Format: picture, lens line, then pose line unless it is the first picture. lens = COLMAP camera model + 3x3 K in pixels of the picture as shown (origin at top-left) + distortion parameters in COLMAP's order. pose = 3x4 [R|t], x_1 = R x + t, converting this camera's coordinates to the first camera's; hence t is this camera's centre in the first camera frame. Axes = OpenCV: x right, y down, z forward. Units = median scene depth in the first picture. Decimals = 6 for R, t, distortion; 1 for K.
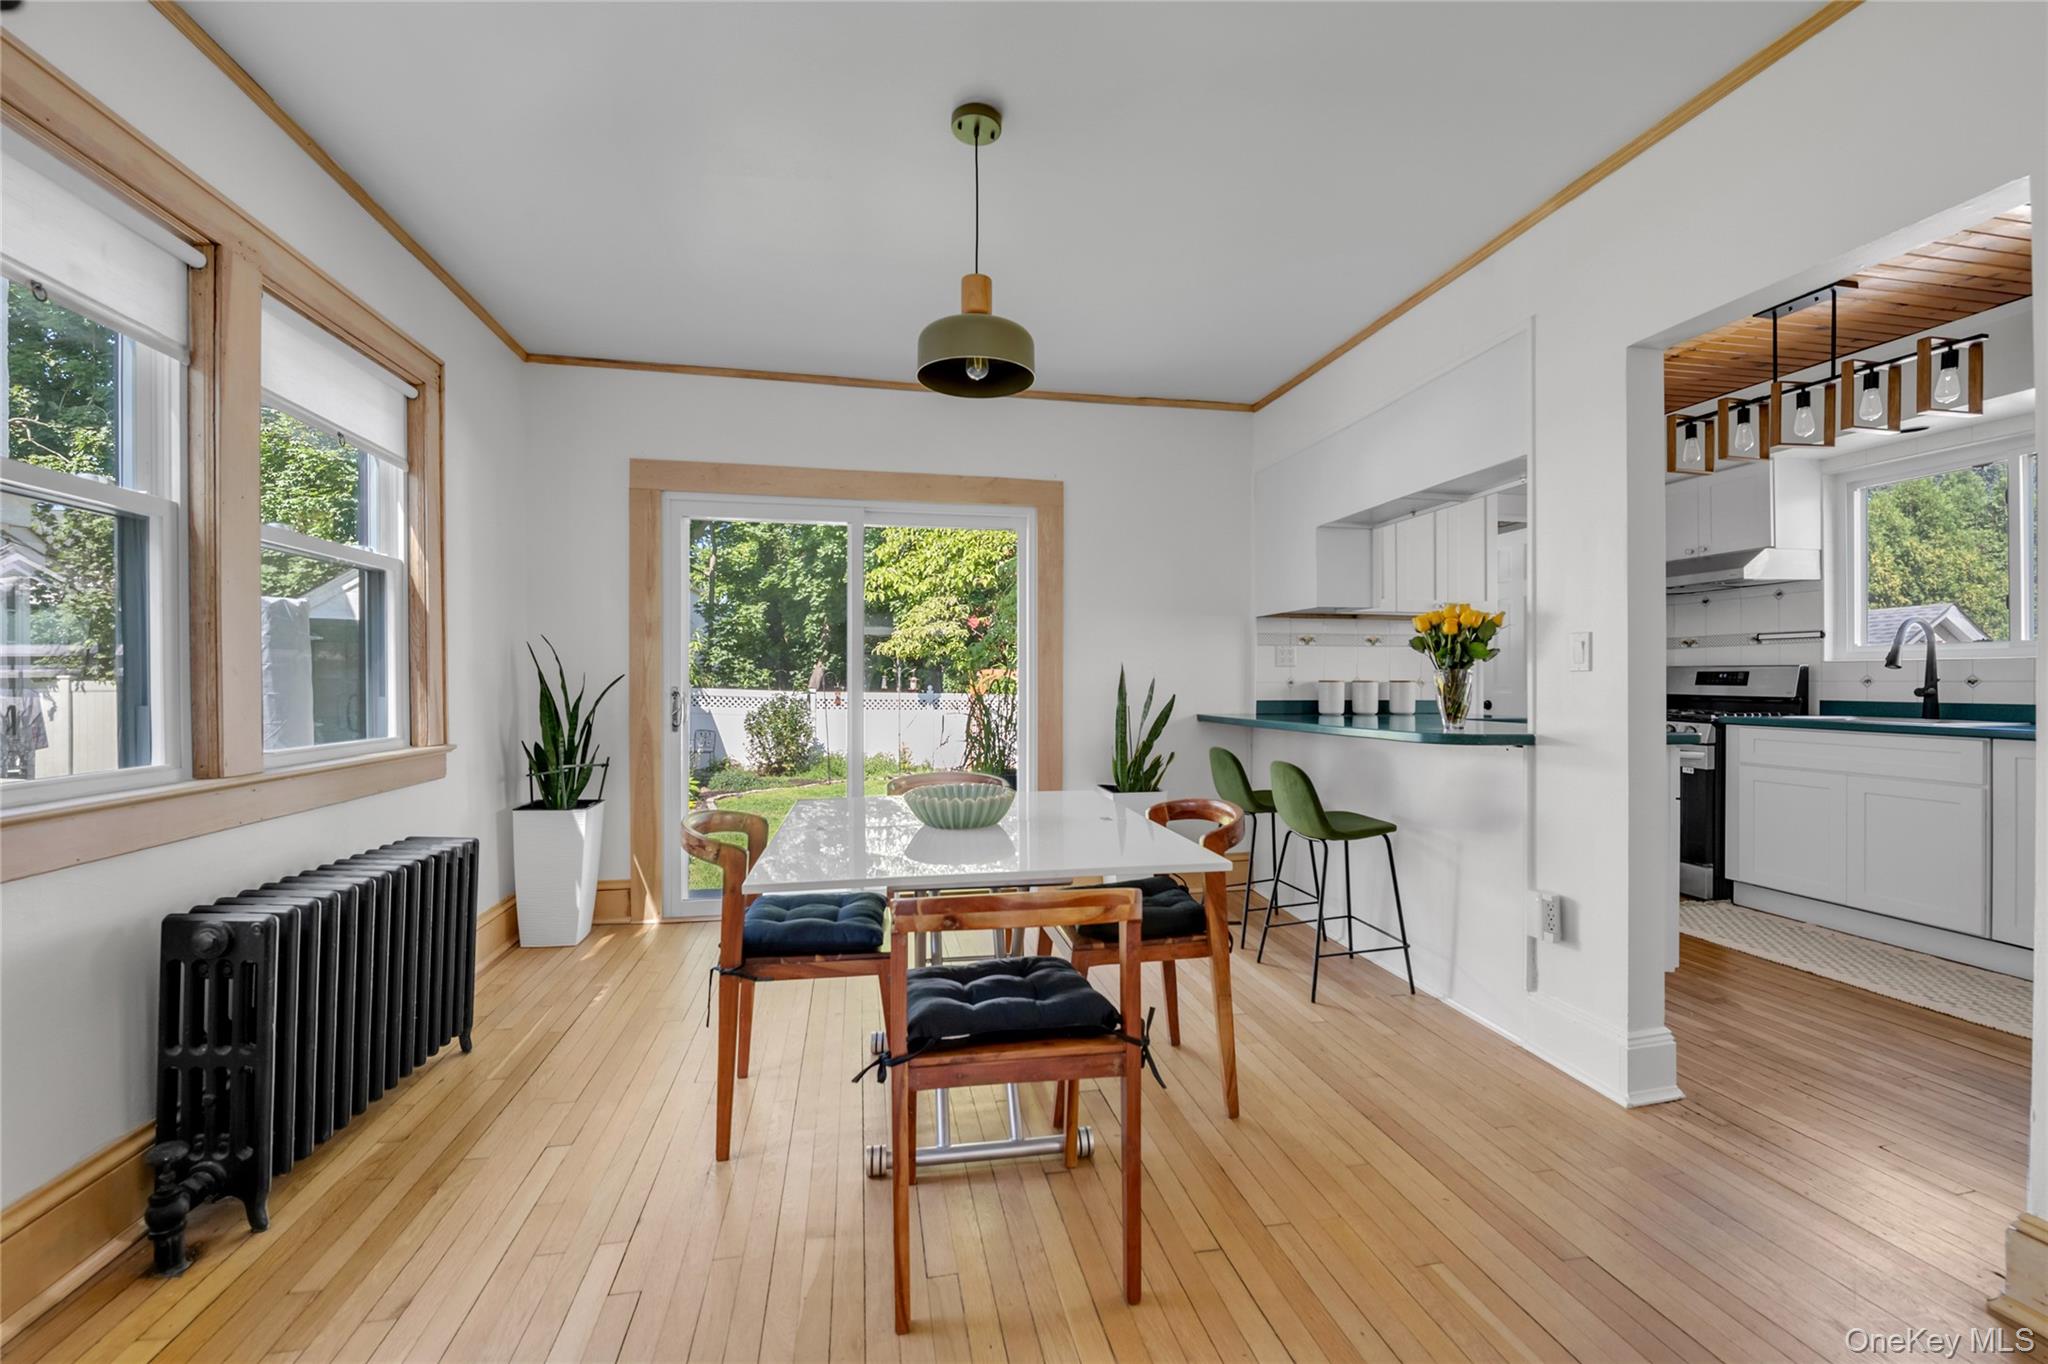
lens RADIAL K [[825.6, 0, 1019.4], [0, 825.6, 686.3], [0, 0, 1]] dist [0.000310, -0.005117]
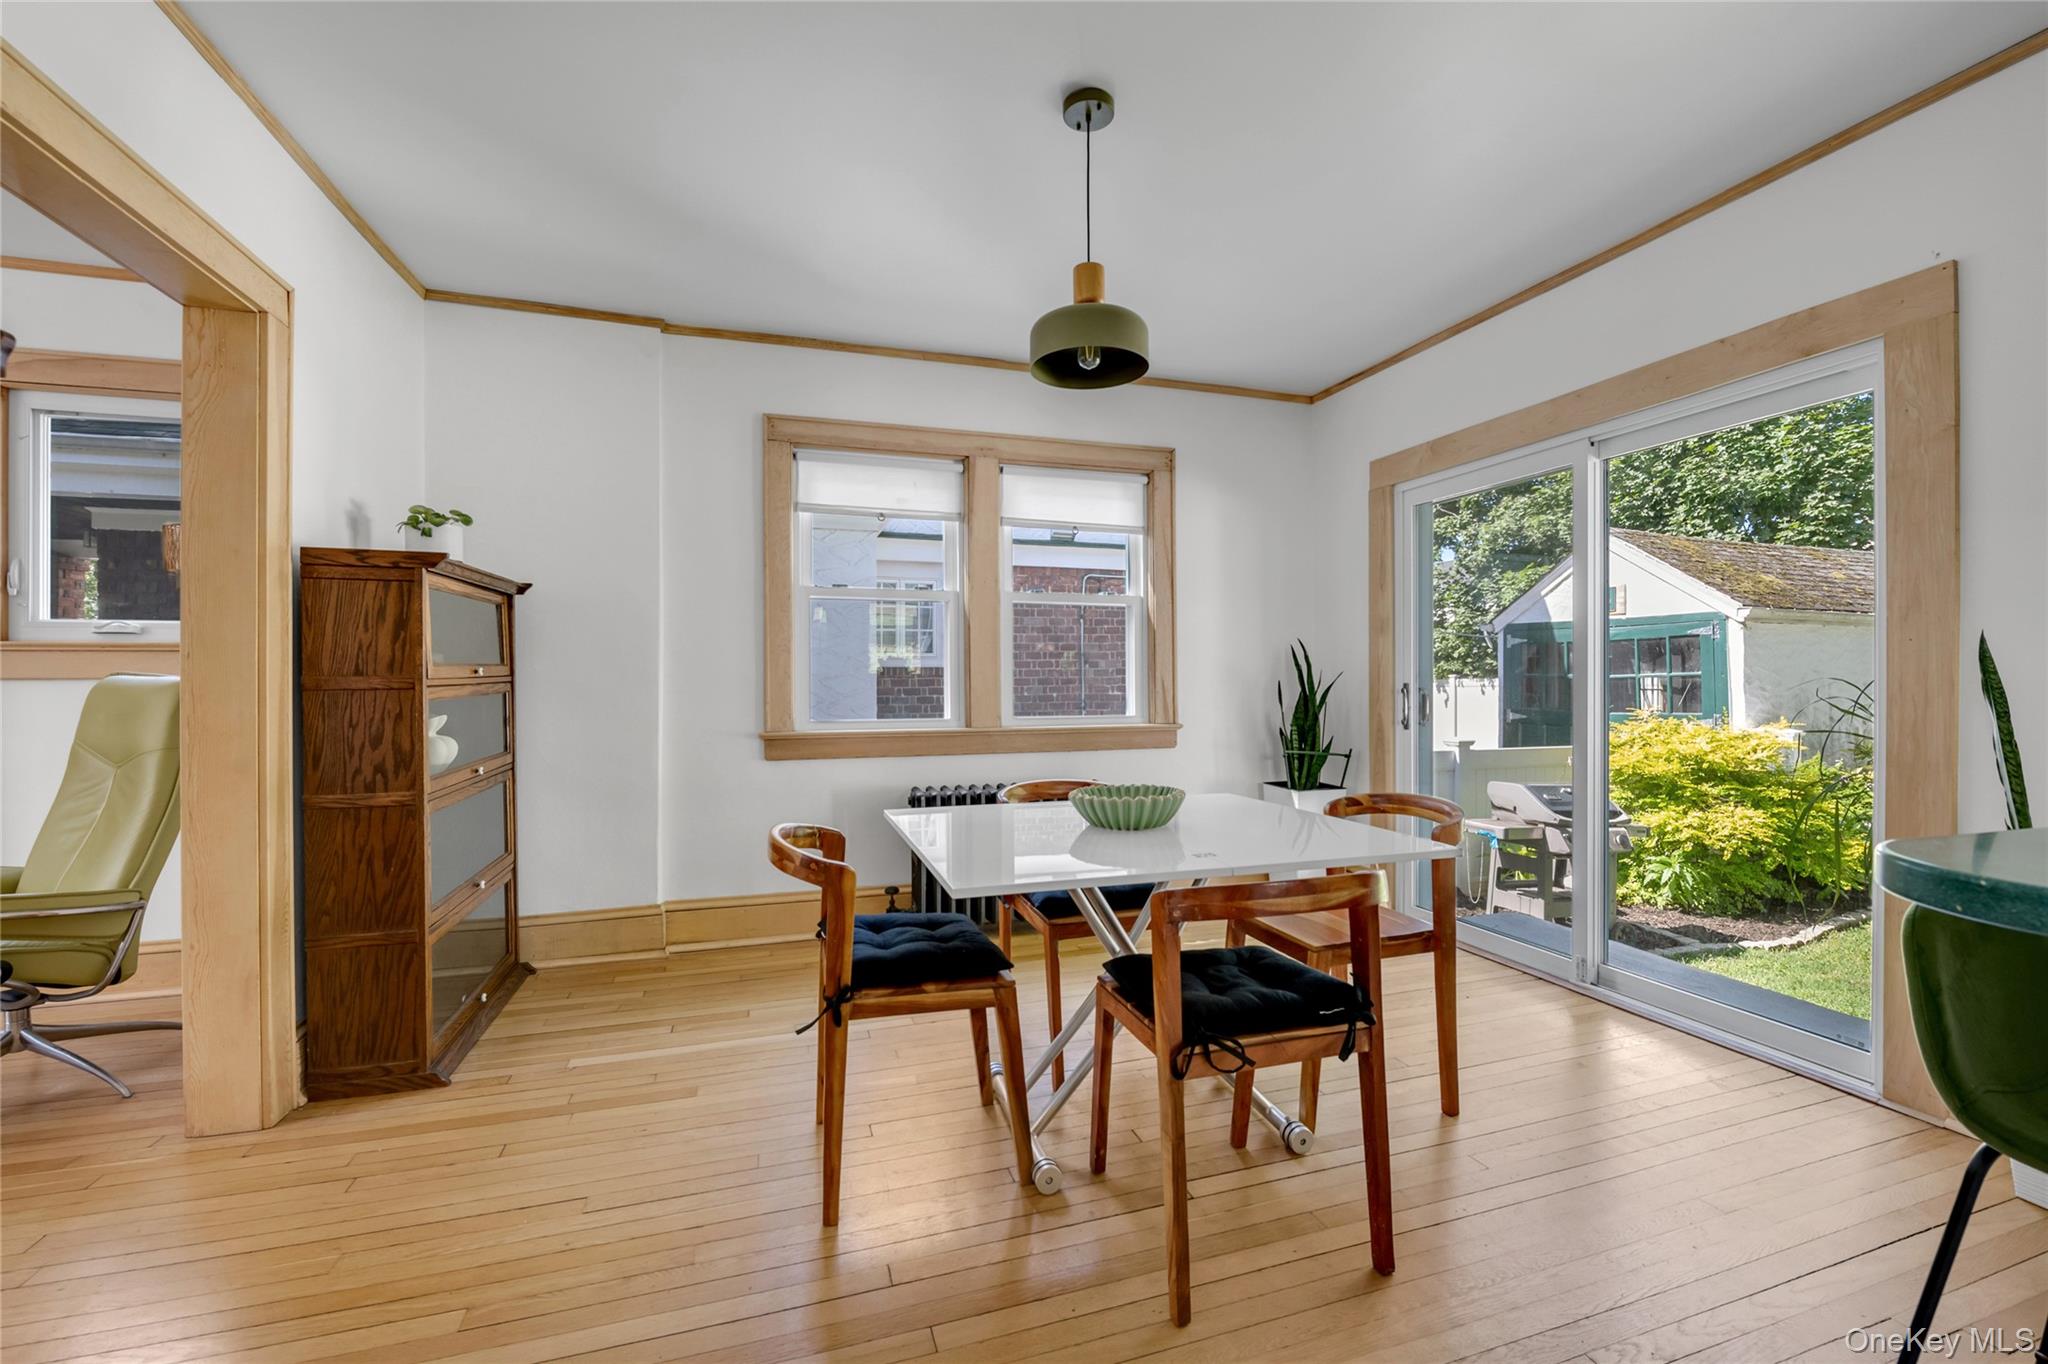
lens RADIAL K [[825.6, 0, 1019.4], [0, 825.6, 686.3], [0, 0, 1]] dist [0.000310, -0.005117]
pose [[0.118976, 0.007621, -0.992868, 0.687487], [-0.004026, 0.999966, 0.007193, -0.000486], [0.992889, 0.003141, 0.119002, 0.600447]]
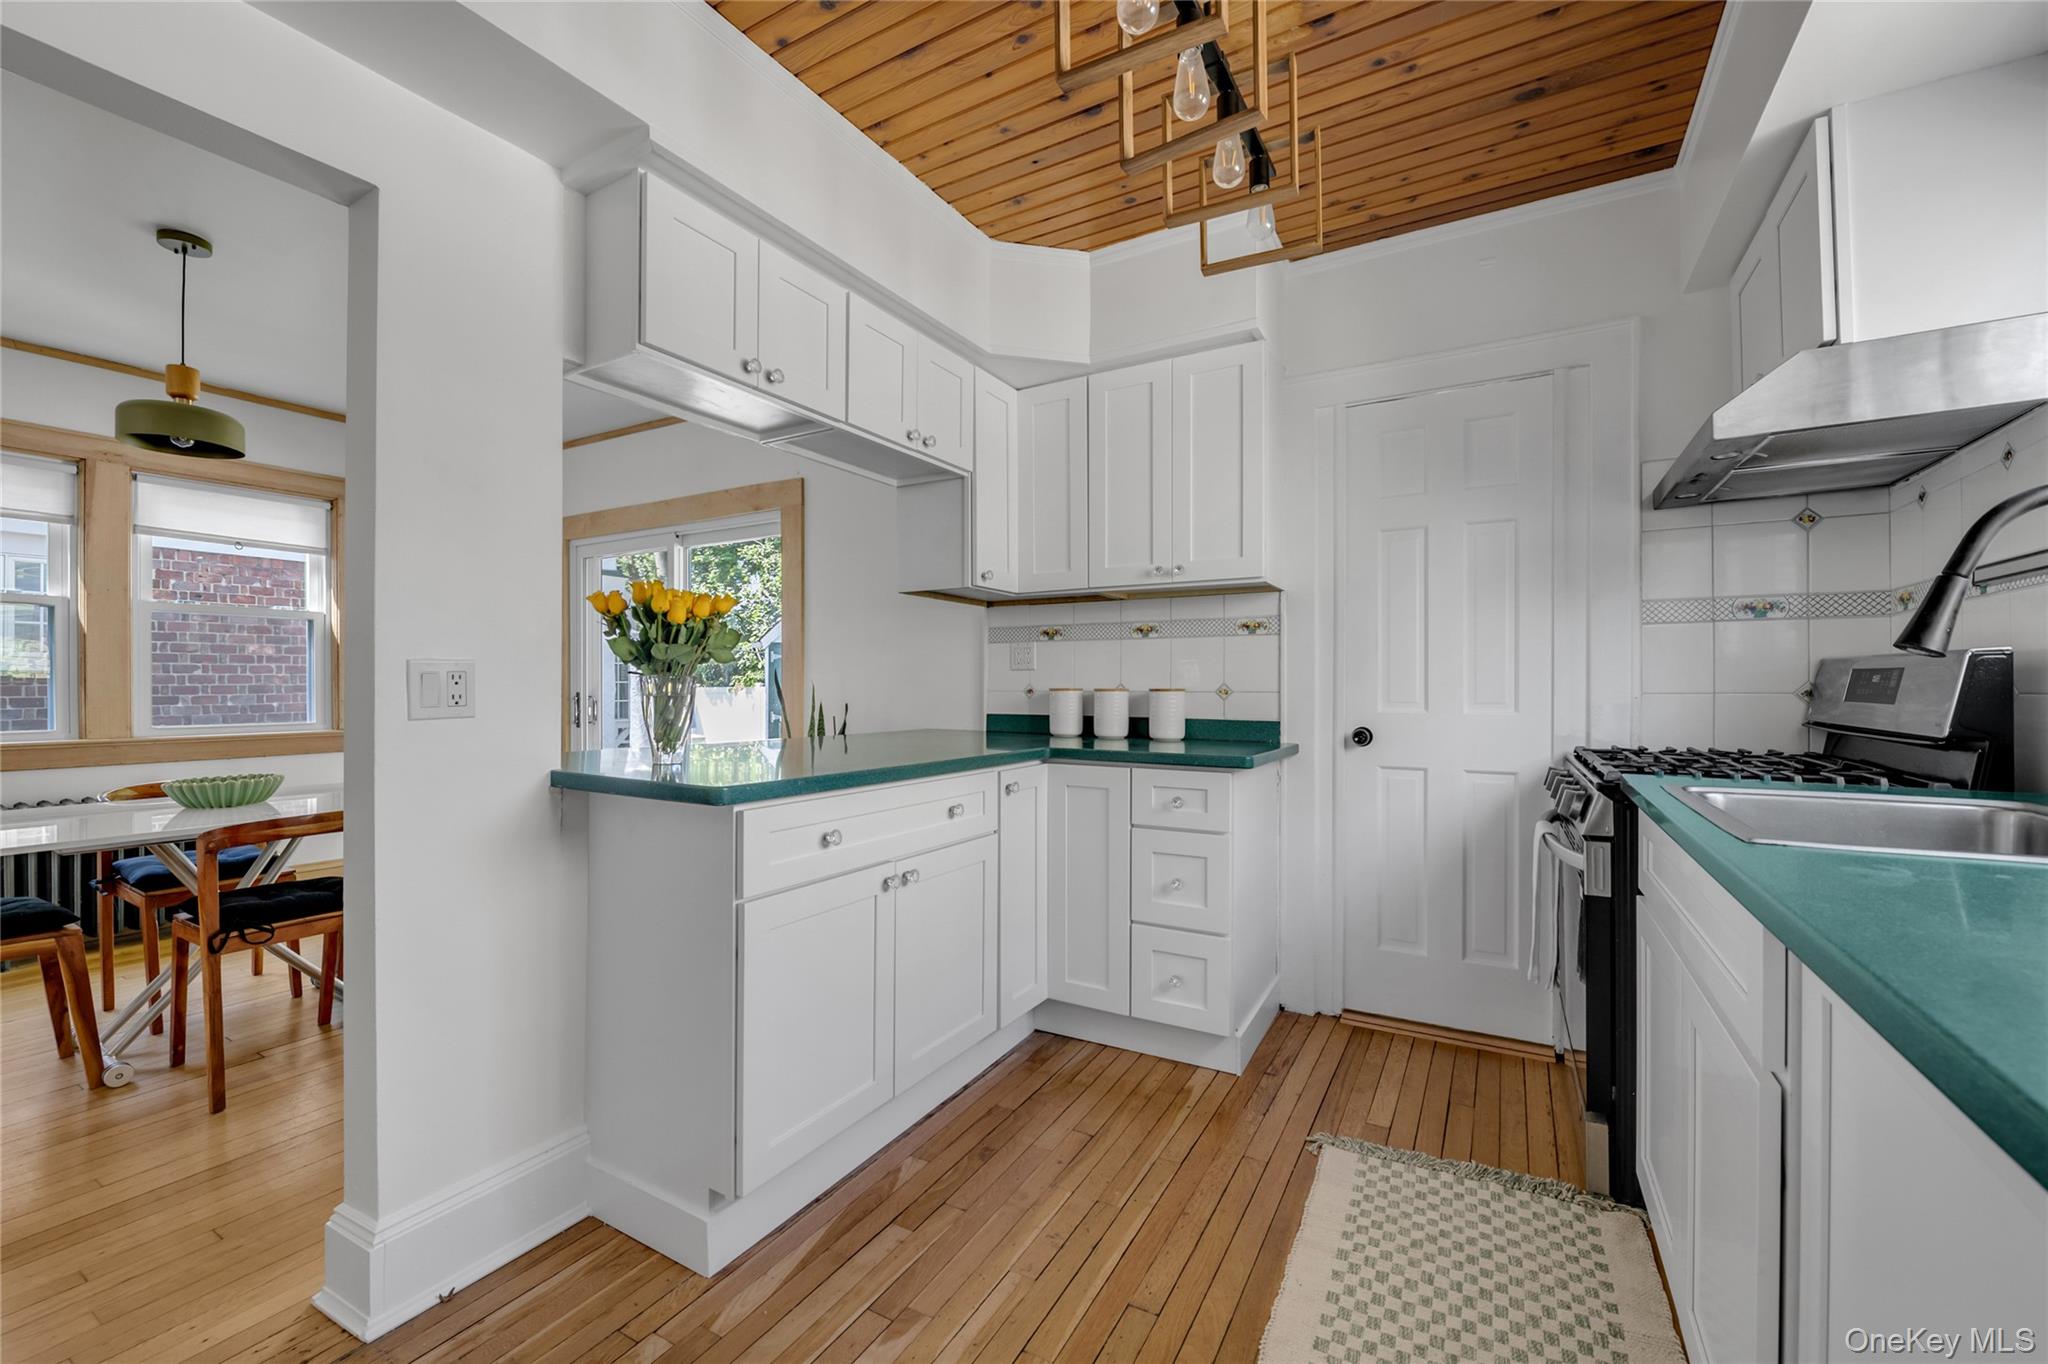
lens RADIAL K [[825.6, 0, 1019.4], [0, 825.6, 686.3], [0, 0, 1]] dist [0.000310, -0.005117]
pose [[0.753452, 0.001468, -0.657501, 1.302516], [-0.005722, 0.999974, -0.004324, -0.008988], [0.657478, 0.007020, 0.753441, 0.676292]]
